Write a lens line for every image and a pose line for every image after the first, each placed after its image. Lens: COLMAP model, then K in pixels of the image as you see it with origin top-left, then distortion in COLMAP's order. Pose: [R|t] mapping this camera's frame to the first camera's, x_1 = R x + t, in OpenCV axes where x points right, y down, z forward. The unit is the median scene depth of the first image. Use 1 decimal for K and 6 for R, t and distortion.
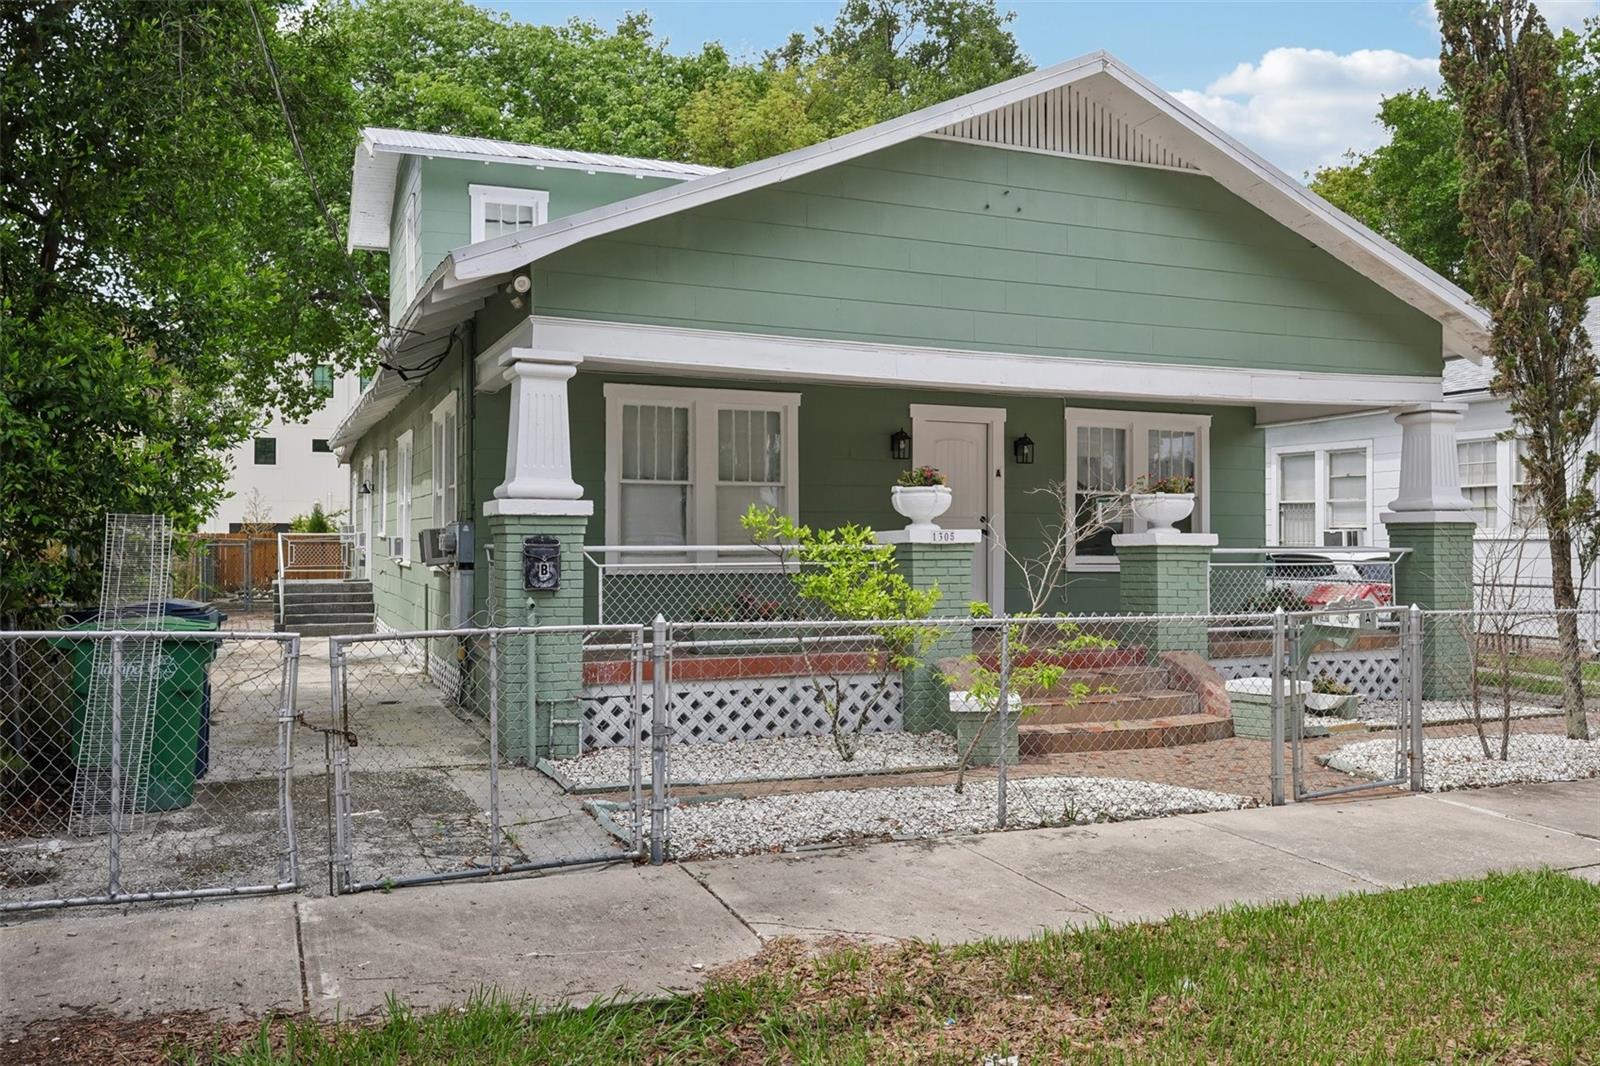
lens RADIAL K [[1409.7, 0, 804.5], [0, 1409.7, 535.6], [0, 0, 1]] dist [-0.014403, 0.016441]
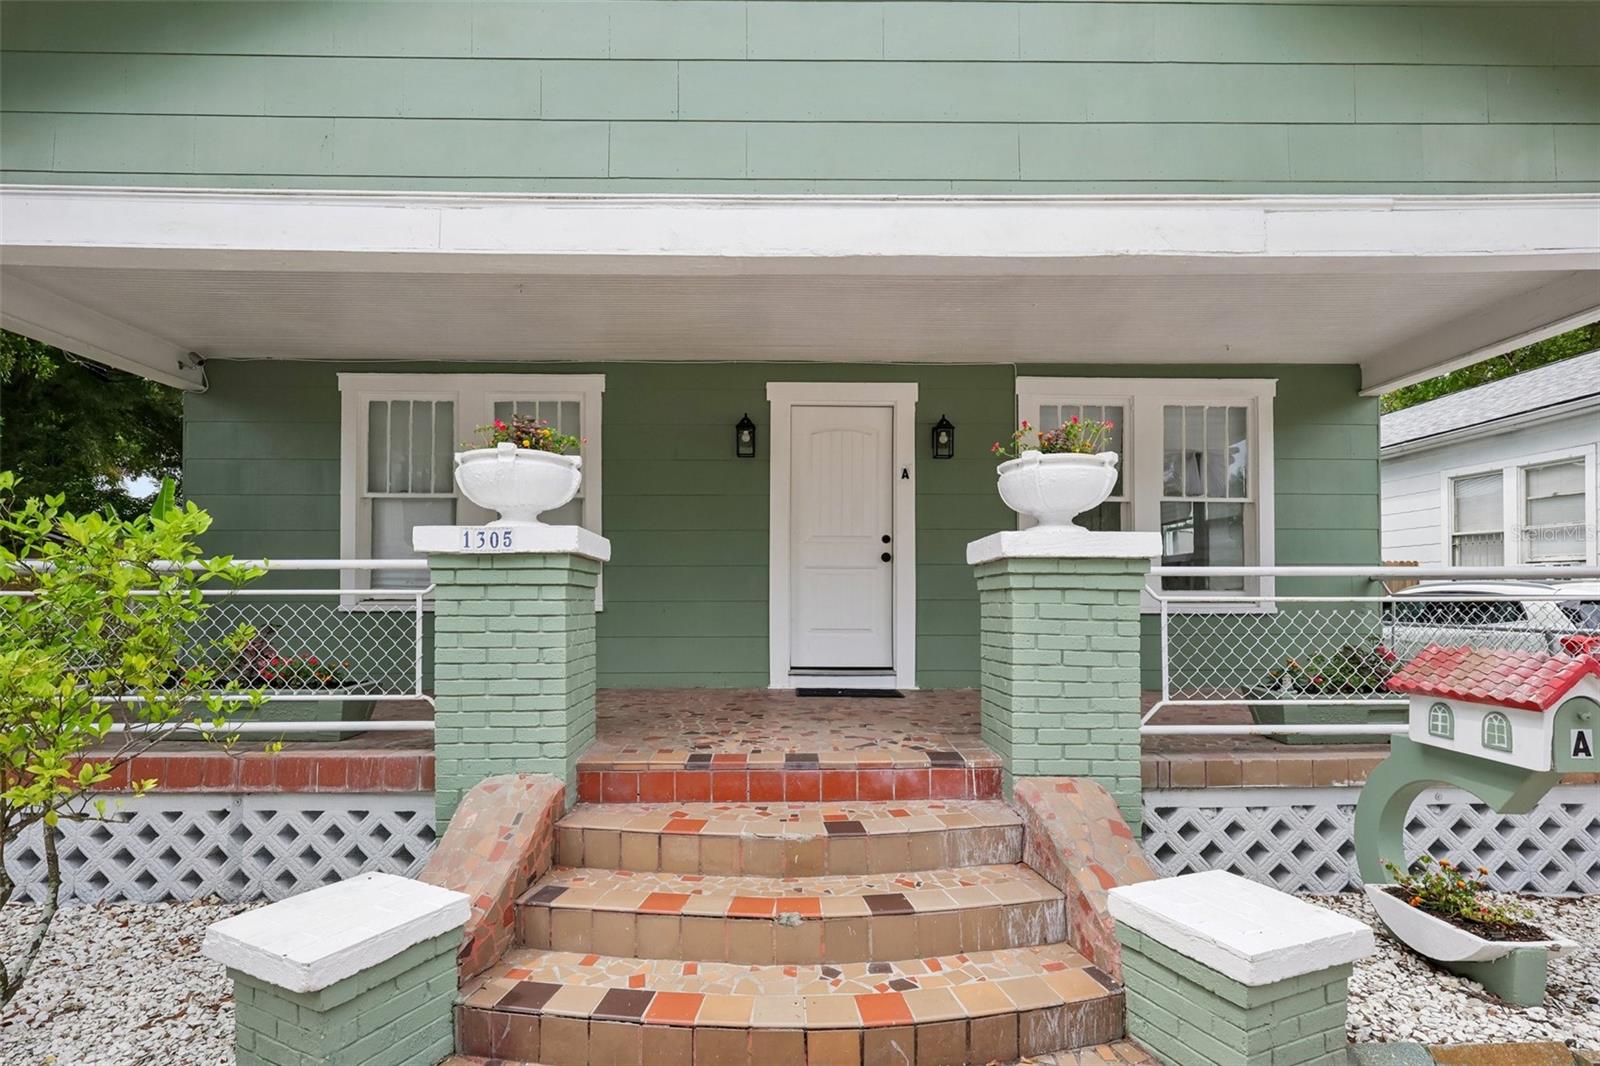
lens RADIAL K [[767.3, 0, 818.7], [0, 767.3, 593.9], [0, 0, 1]] dist [-0.000768, 0.000795]
pose [[0.918065, -0.002550, -0.396422, 0.281183], [0.003640, 0.999991, 0.001999, 0.017835], [0.396414, -0.003279, 0.918066, 0.697914]]
